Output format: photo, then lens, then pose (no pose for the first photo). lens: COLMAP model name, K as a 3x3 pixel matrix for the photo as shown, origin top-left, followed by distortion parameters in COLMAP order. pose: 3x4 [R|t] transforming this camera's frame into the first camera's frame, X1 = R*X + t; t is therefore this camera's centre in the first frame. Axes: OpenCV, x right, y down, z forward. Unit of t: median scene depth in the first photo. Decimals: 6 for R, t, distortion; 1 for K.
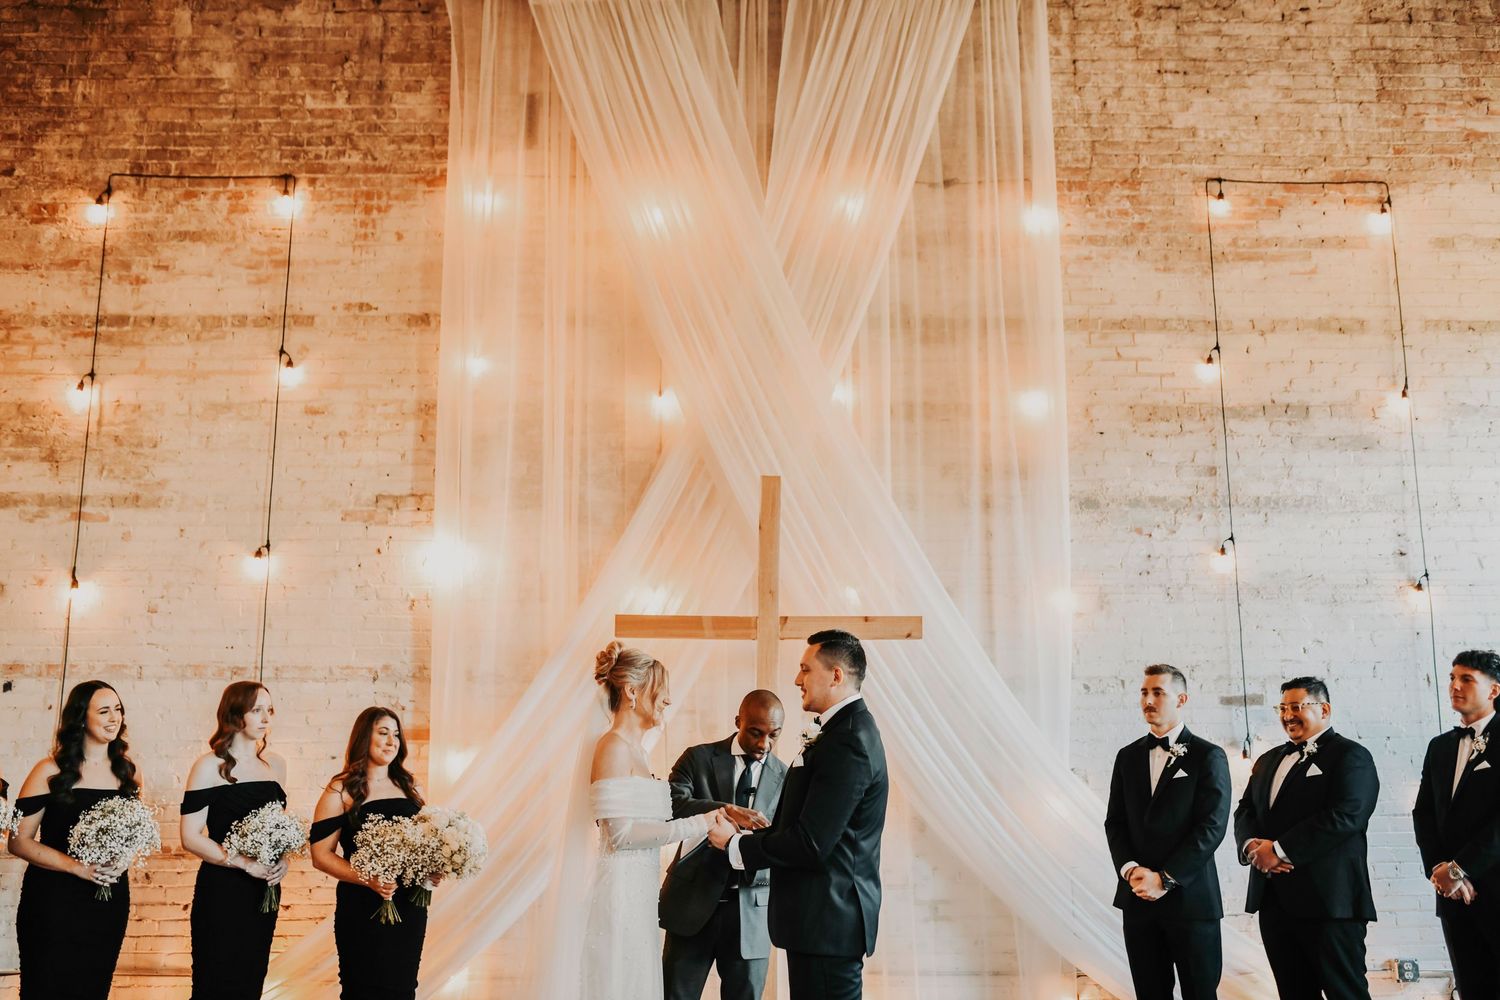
lens RADIAL K [[1476.1, 0, 761.5], [0, 1476.1, 509.2], [0, 0, 1]] dist [-0.026455, 0.000000]
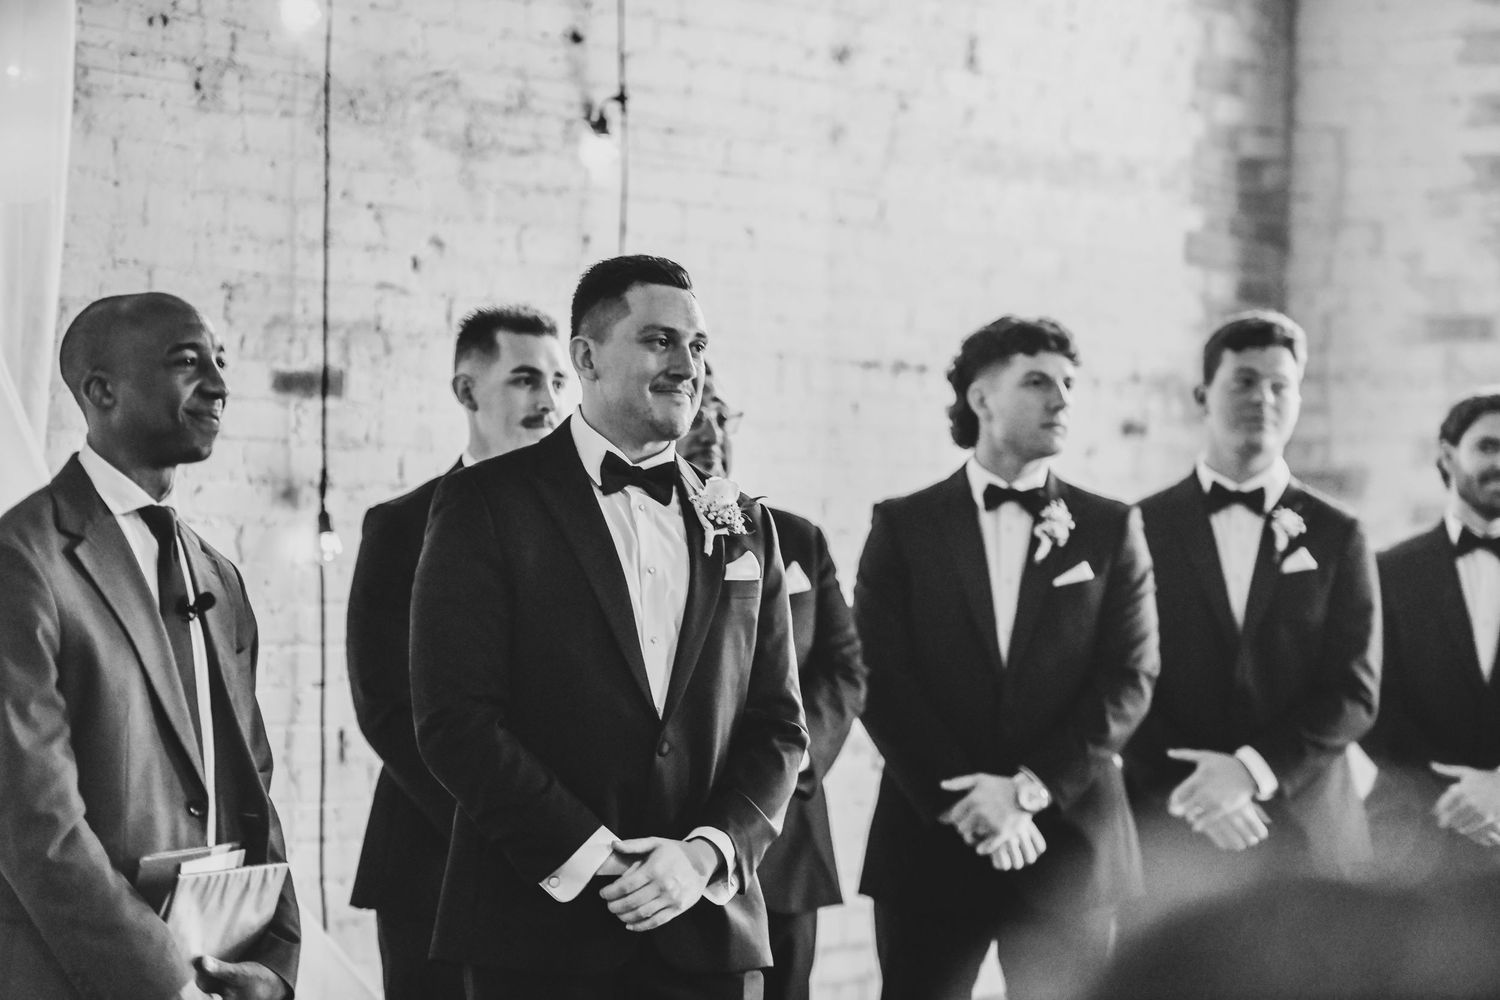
lens RADIAL K [[5447.9, 0, 749.3], [0, 5447.9, 498.1], [0, 0, 1]] dist [0.988576, 0.000000]
pose [[0.563764, 0.025060, 0.825555, -0.762439], [-0.159212, 0.984090, 0.078852, 0.028196], [-0.810445, -0.175892, 0.558785, 0.104736]]
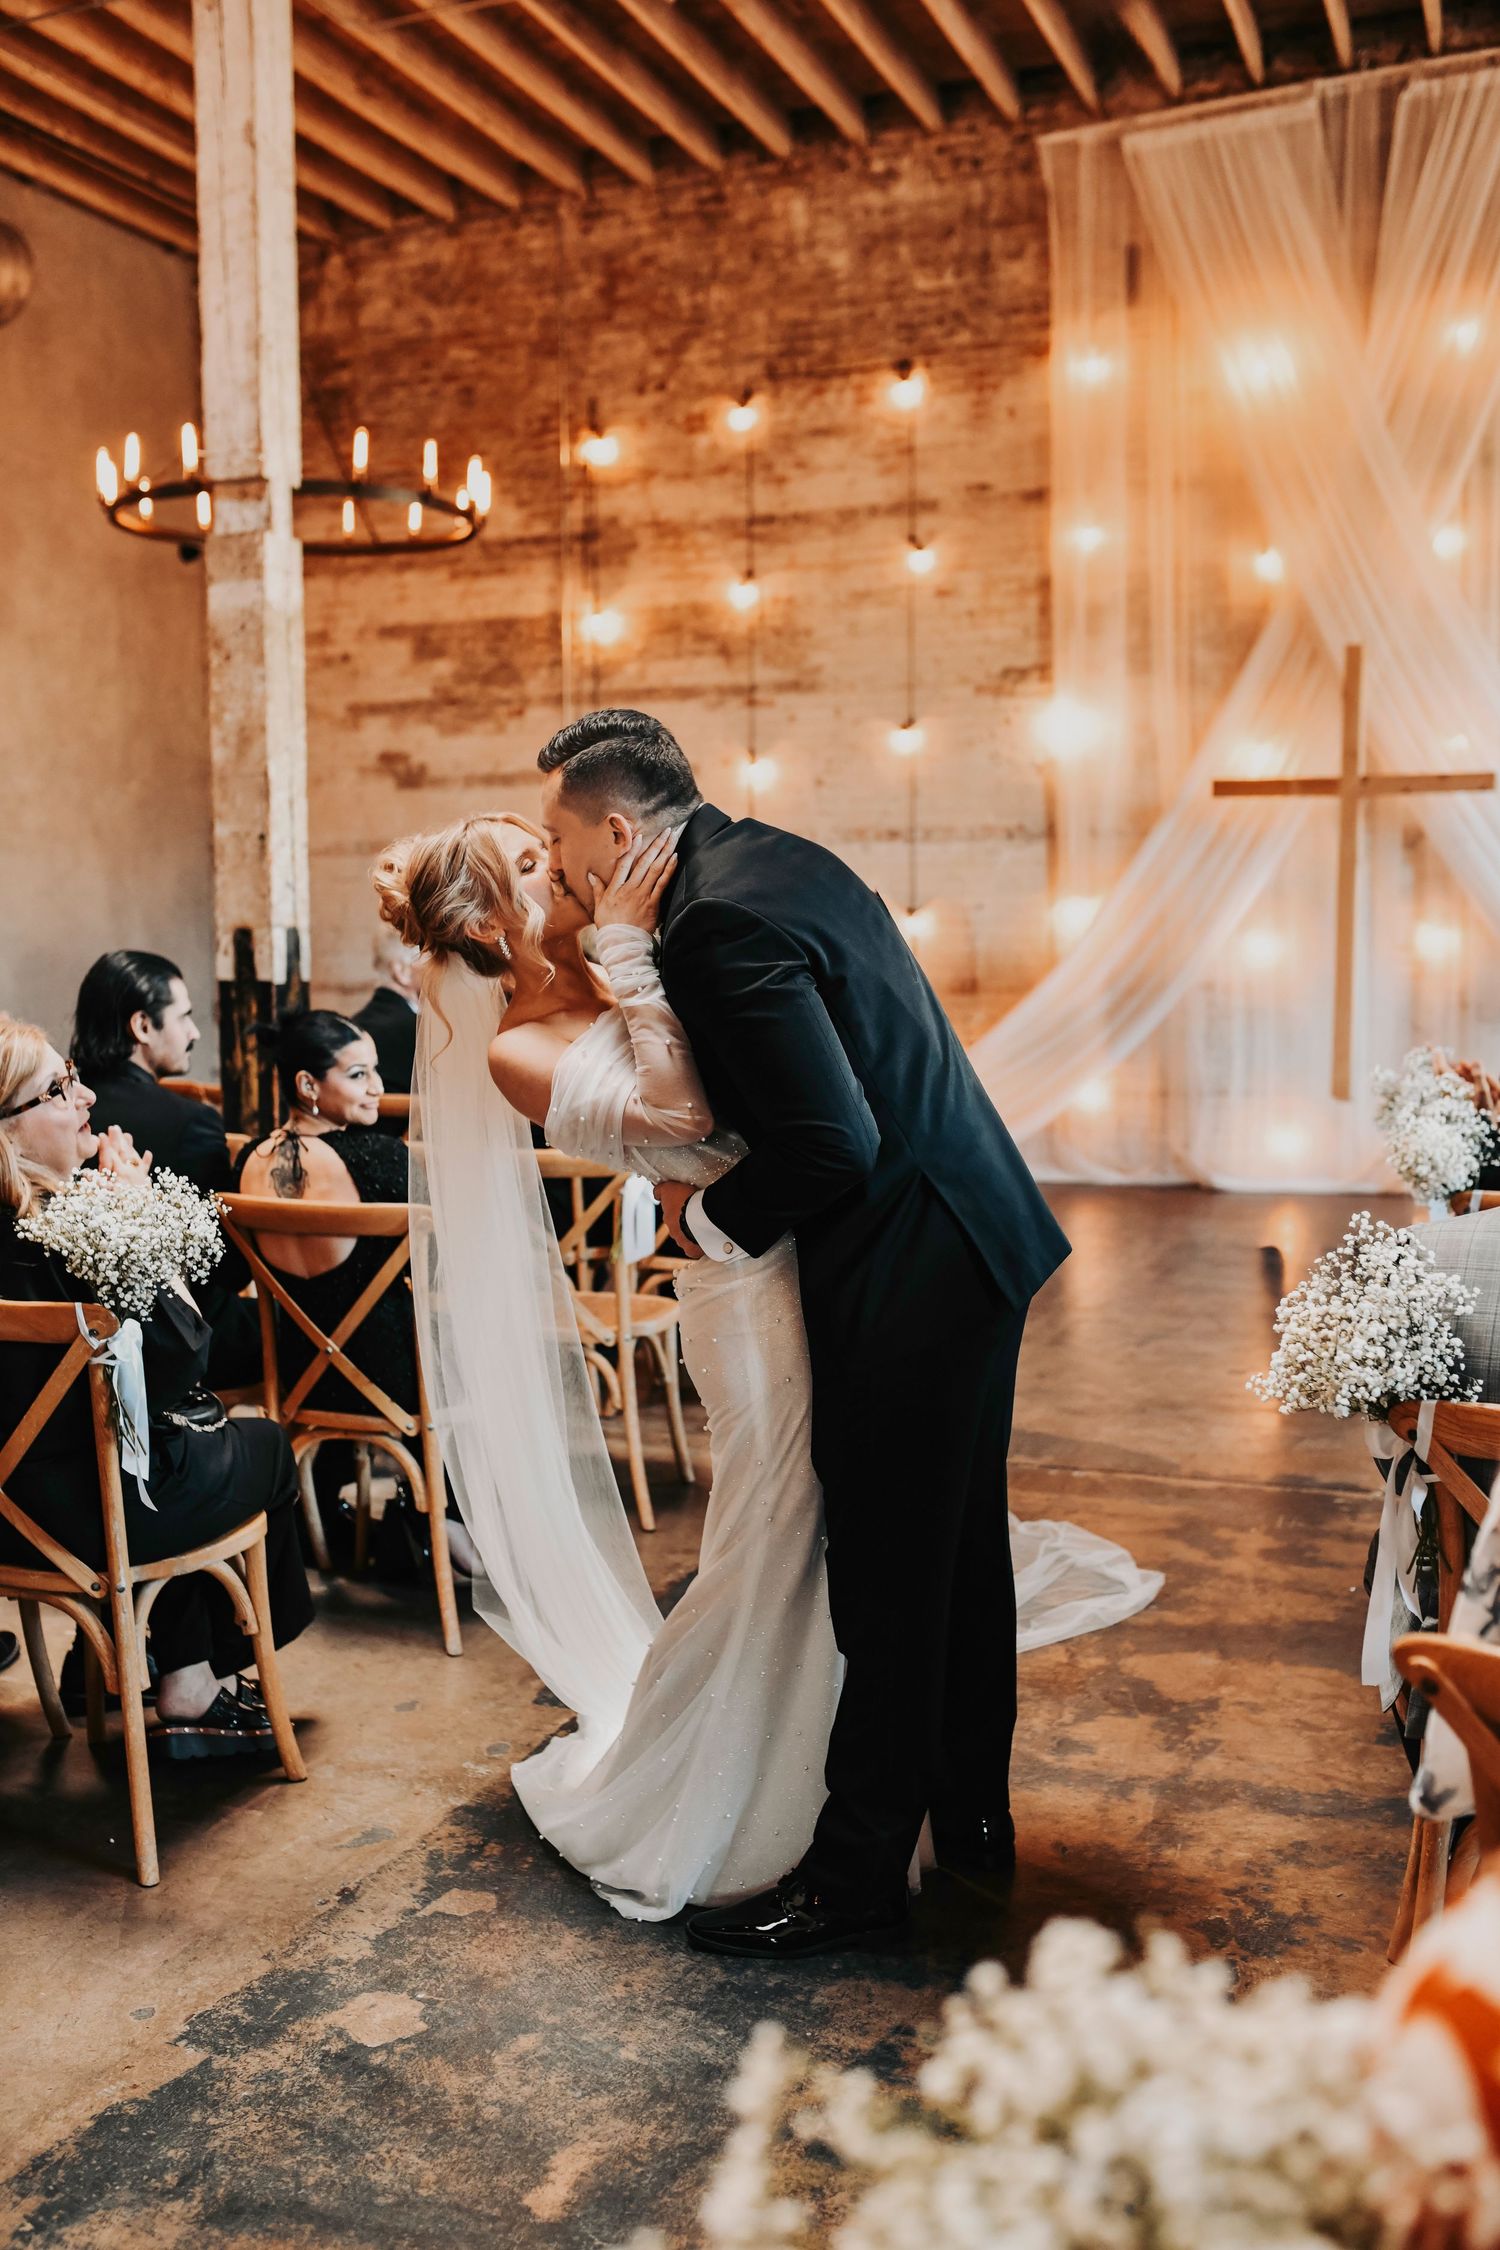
lens RADIAL K [[2214.2, 0, 738.4], [0, 2214.2, 1119.6], [0, 0, 1]] dist [-0.026455, 0.000000]
pose [[0.919411, 0.023465, -0.392599, 0.209166], [0.086603, 0.961640, 0.260287, -0.131586], [0.383646, -0.273310, 0.882110, -0.610917]]
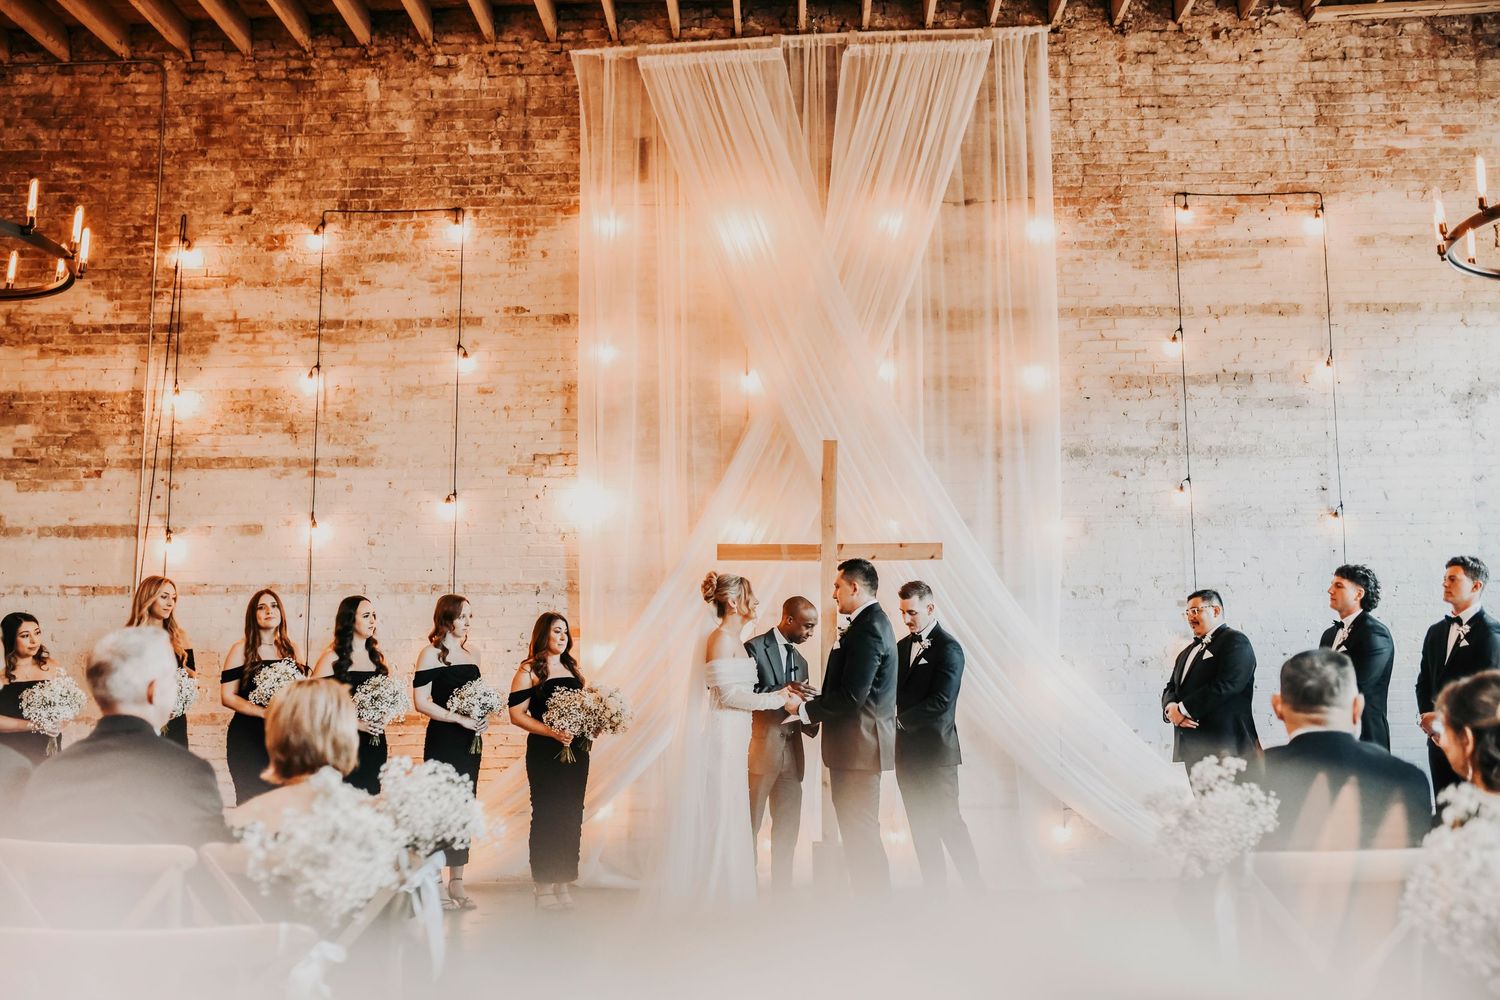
lens RADIAL K [[1476.1, 0, 757.7], [0, 1476.1, 516.3], [0, 0, 1]] dist [-0.026455, 0.000000]
pose [[0.998091, -0.011810, -0.060622, 0.019151], [0.015799, 0.997712, 0.065735, -0.037982], [0.059707, -0.066567, 0.995994, -0.311958]]
